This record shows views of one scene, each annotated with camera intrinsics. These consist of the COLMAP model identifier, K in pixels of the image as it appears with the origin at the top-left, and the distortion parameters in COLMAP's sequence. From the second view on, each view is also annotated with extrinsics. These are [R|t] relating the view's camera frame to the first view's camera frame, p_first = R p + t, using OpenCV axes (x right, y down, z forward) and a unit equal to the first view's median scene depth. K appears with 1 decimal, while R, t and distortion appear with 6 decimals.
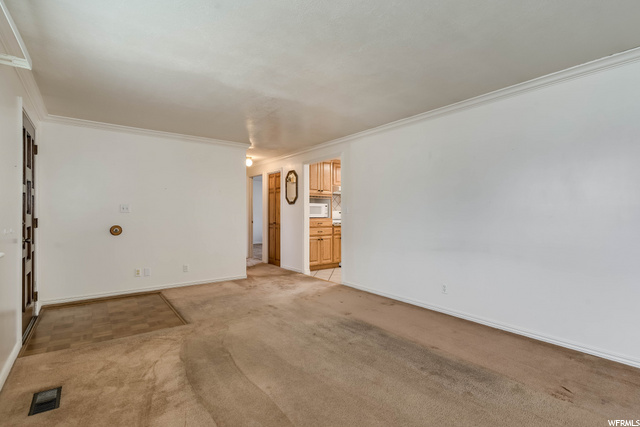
lens RADIAL K [[317.6, 0, 316.6], [0, 317.6, 213.1], [0, 0, 1]] dist [0.003100, 0.000132]
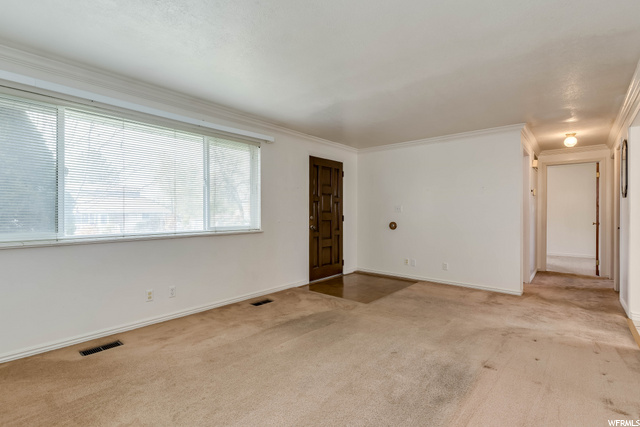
lens RADIAL K [[317.6, 0, 318.6], [0, 317.6, 211.2], [0, 0, 1]] dist [0.003100, 0.000132]
pose [[0.179885, -0.007511, -0.983659, 0.727272], [-0.004093, 0.999956, -0.008384, 0.009022], [0.983679, 0.005534, 0.179846, 0.587118]]
